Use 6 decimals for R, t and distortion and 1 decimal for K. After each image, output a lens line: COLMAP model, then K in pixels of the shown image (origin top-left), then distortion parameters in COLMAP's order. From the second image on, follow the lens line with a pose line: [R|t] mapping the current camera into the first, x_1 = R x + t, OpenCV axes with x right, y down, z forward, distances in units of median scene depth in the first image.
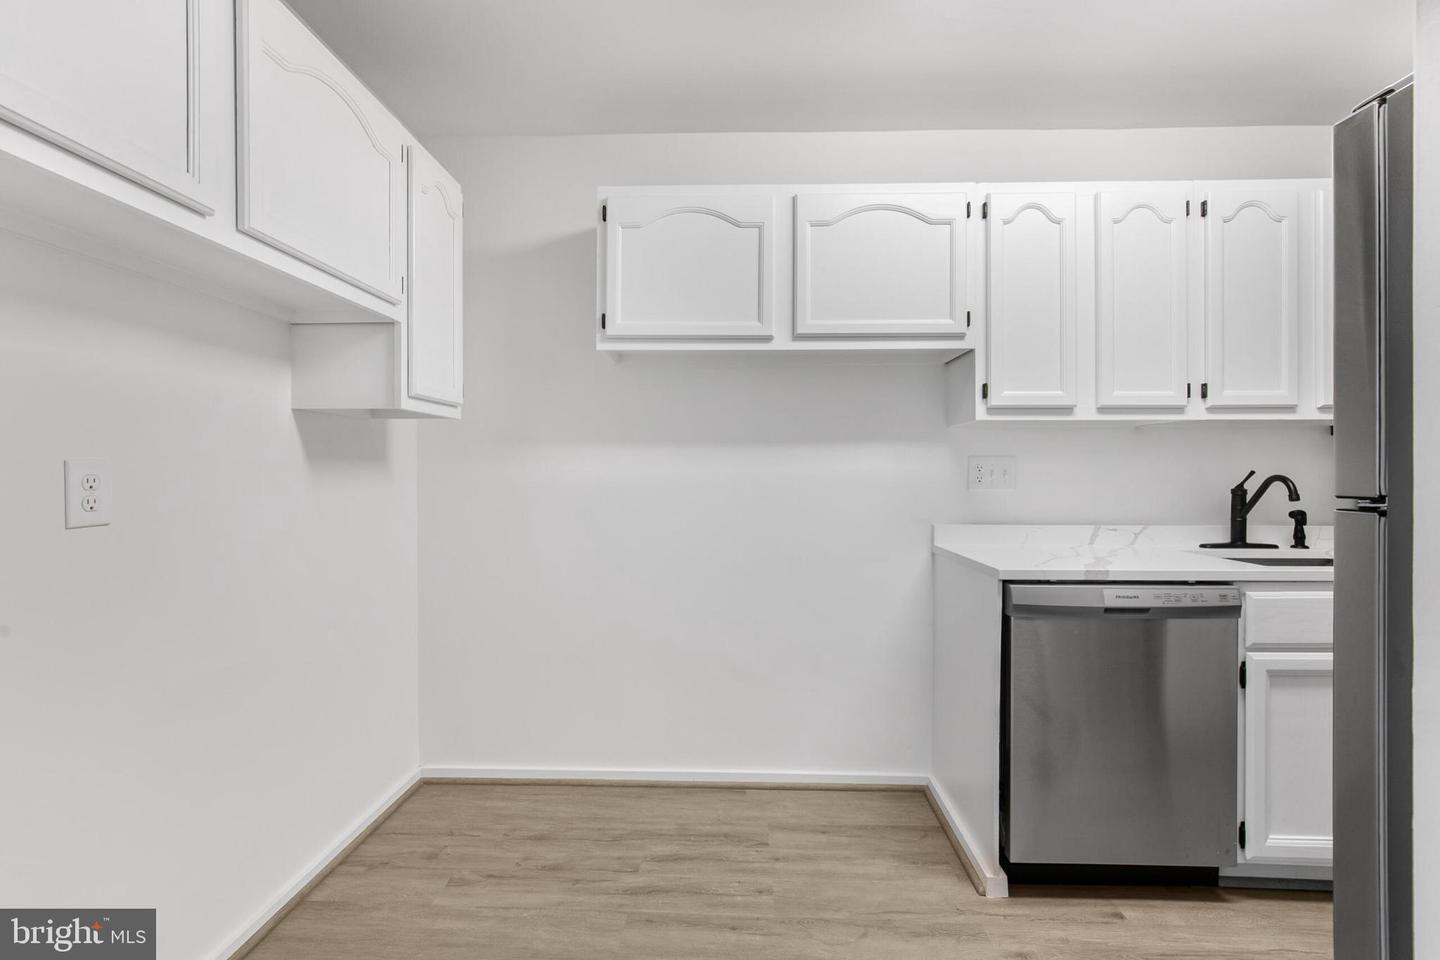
lens RADIAL K [[652.3, 0, 711.1], [0, 652.3, 464.3], [0, 0, 1]] dist [-0.018626, 0.004268]
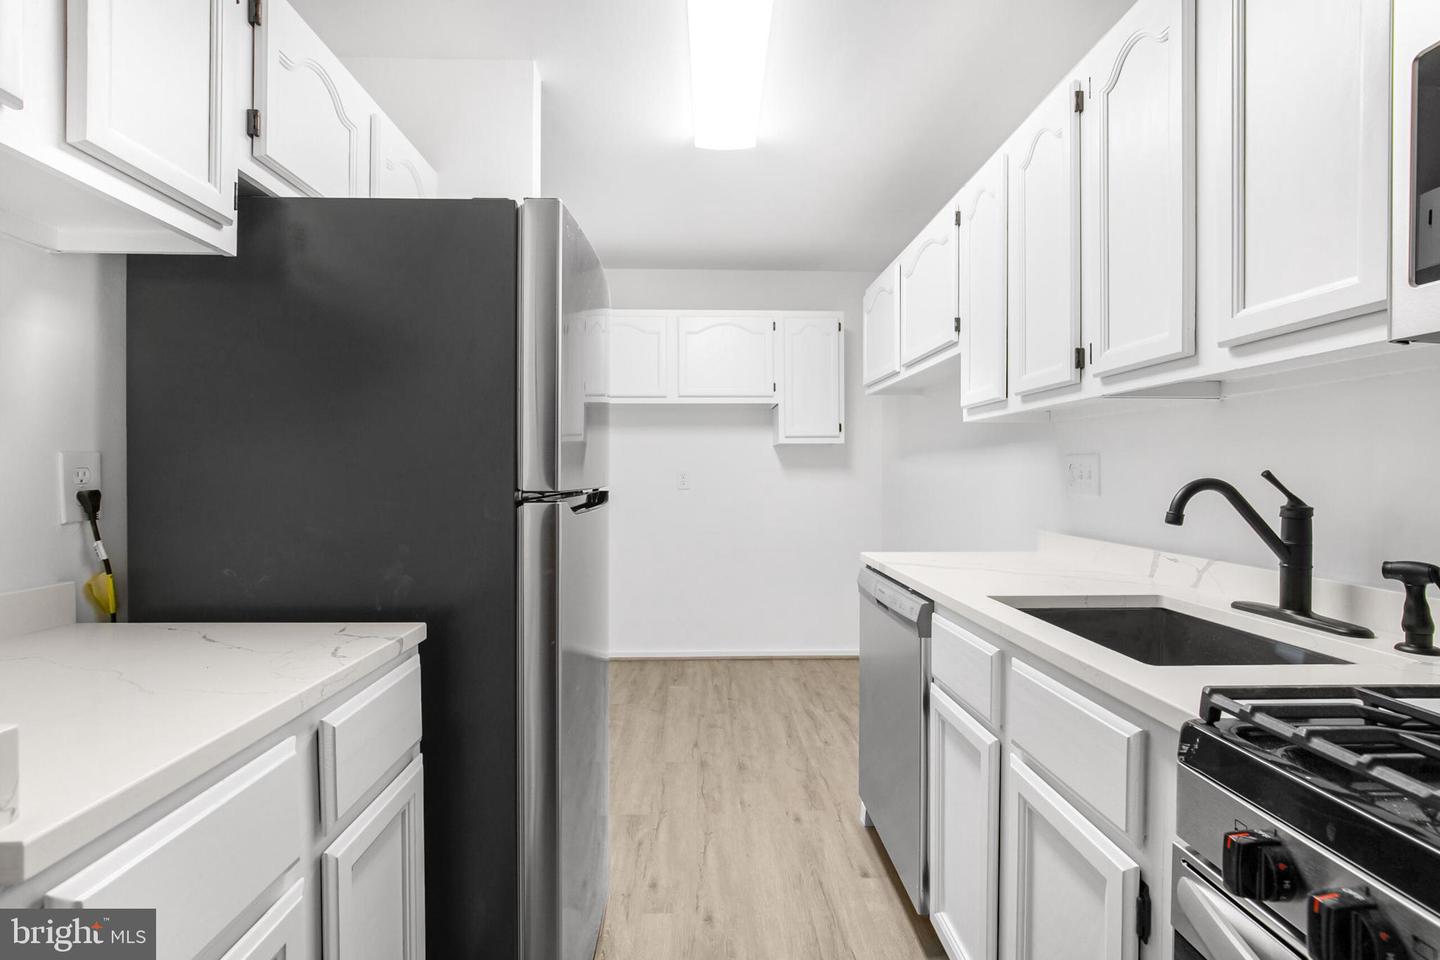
lens RADIAL K [[652.3, 0, 718.8], [0, 652.3, 481.1], [0, 0, 1]] dist [-0.018626, 0.004268]
pose [[0.074703, 0.013300, -0.997117, 1.355802], [0.005601, 0.999890, 0.013757, 0.010024], [0.997190, -0.006613, 0.074620, 0.534955]]
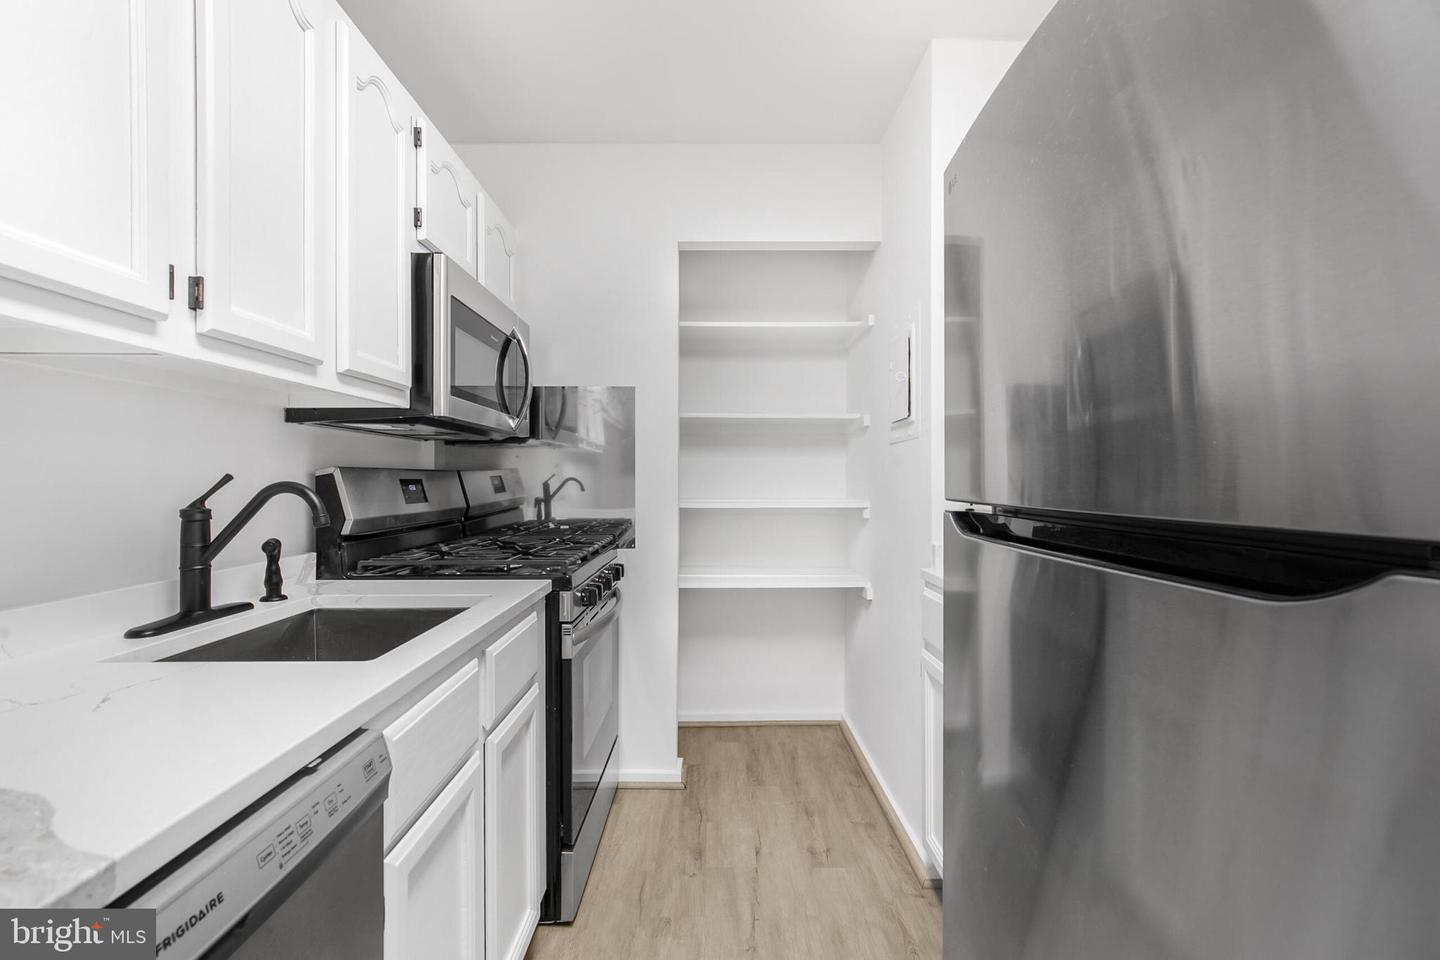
lens RADIAL K [[652.3, 0, 726.4], [0, 652.3, 482.0], [0, 0, 1]] dist [-0.018626, 0.004268]
pose [[-0.052961, -0.006711, 0.998574, 0.274766], [-0.003486, 0.999973, 0.006536, 0.011373], [-0.998590, -0.003135, -0.052983, 0.606329]]
